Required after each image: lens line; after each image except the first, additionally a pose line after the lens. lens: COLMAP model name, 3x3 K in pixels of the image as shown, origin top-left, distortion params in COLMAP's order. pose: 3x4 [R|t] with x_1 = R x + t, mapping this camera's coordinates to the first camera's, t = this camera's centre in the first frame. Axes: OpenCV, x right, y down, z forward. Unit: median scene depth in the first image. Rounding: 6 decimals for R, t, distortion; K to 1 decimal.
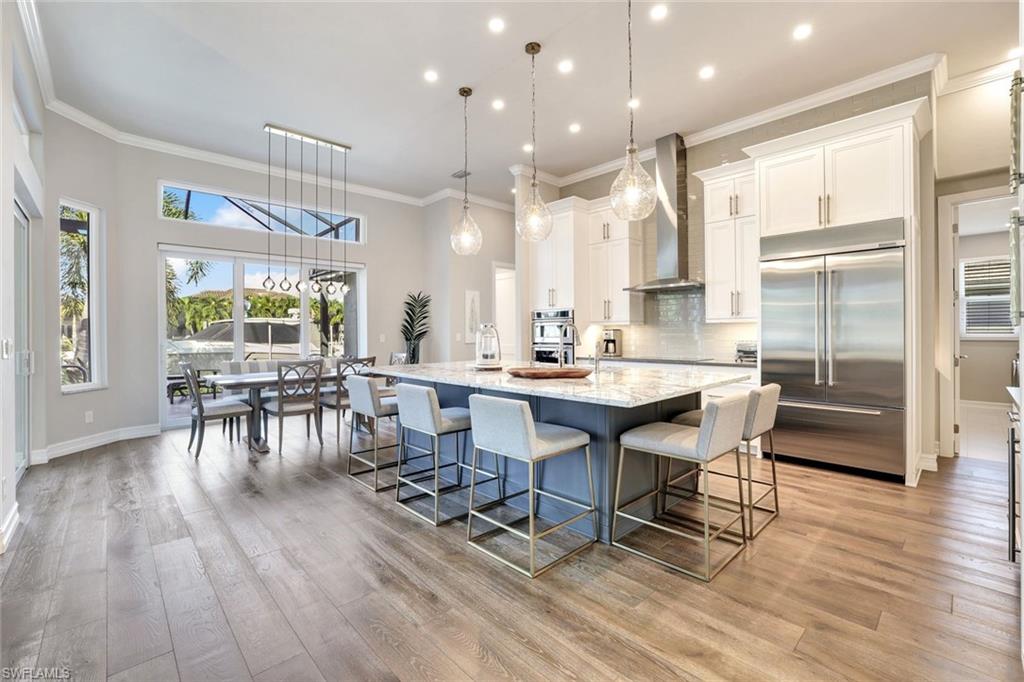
lens RADIAL K [[438.9, 0, 509.6], [0, 438.9, 331.1], [0, 0, 1]] dist [-0.011811, 0.001418]
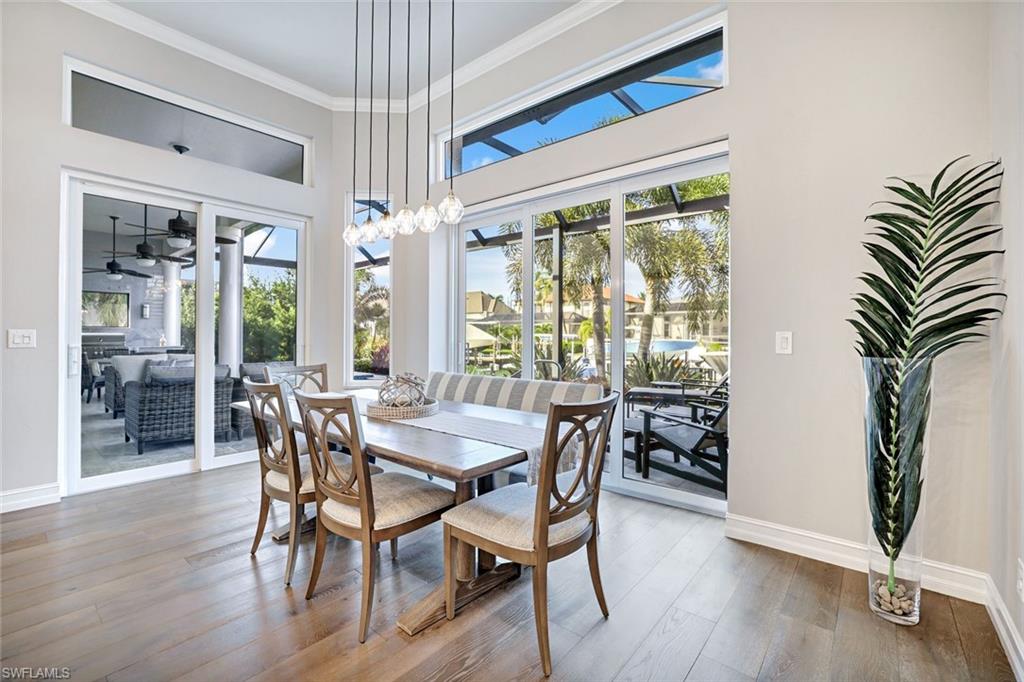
lens RADIAL K [[438.9, 0, 514.8], [0, 438.9, 337.7], [0, 0, 1]] dist [-0.011811, 0.001418]
pose [[0.147224, 0.010490, -0.989048, 0.010392], [0.002432, 0.999937, 0.010967, 0.014981], [0.989100, -0.004020, 0.147189, 1.152004]]
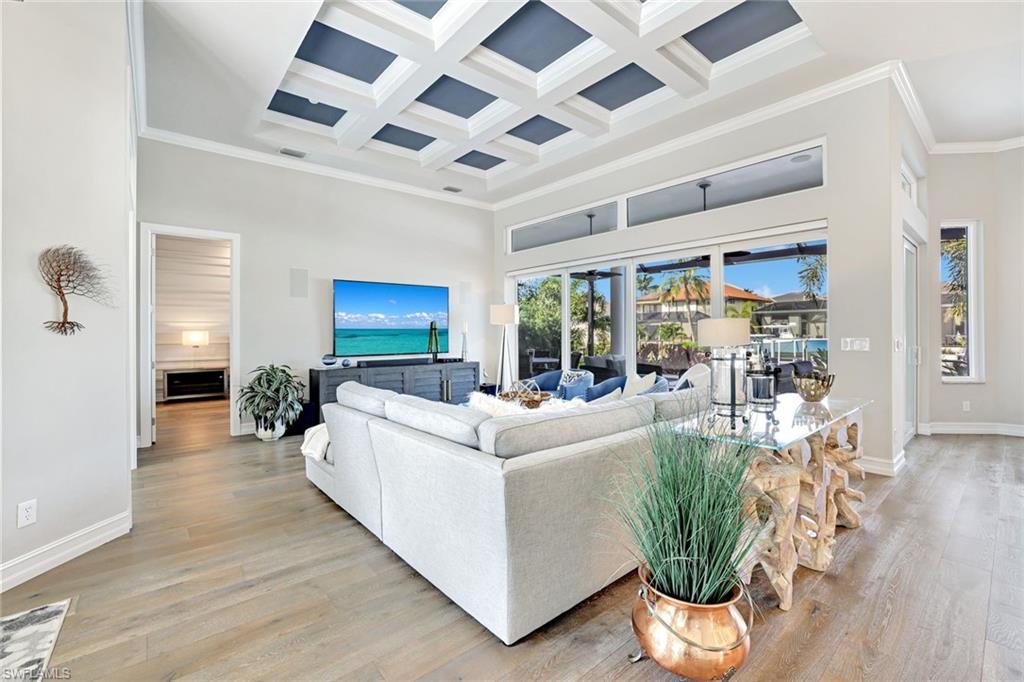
lens RADIAL K [[438.9, 0, 512.6], [0, 438.9, 336.9], [0, 0, 1]] dist [-0.011811, 0.001418]
pose [[-0.035259, 0.010668, -0.999321, 0.225692], [0.008174, 0.999913, 0.010386, -0.007591], [0.999345, -0.007802, -0.035344, -0.161637]]
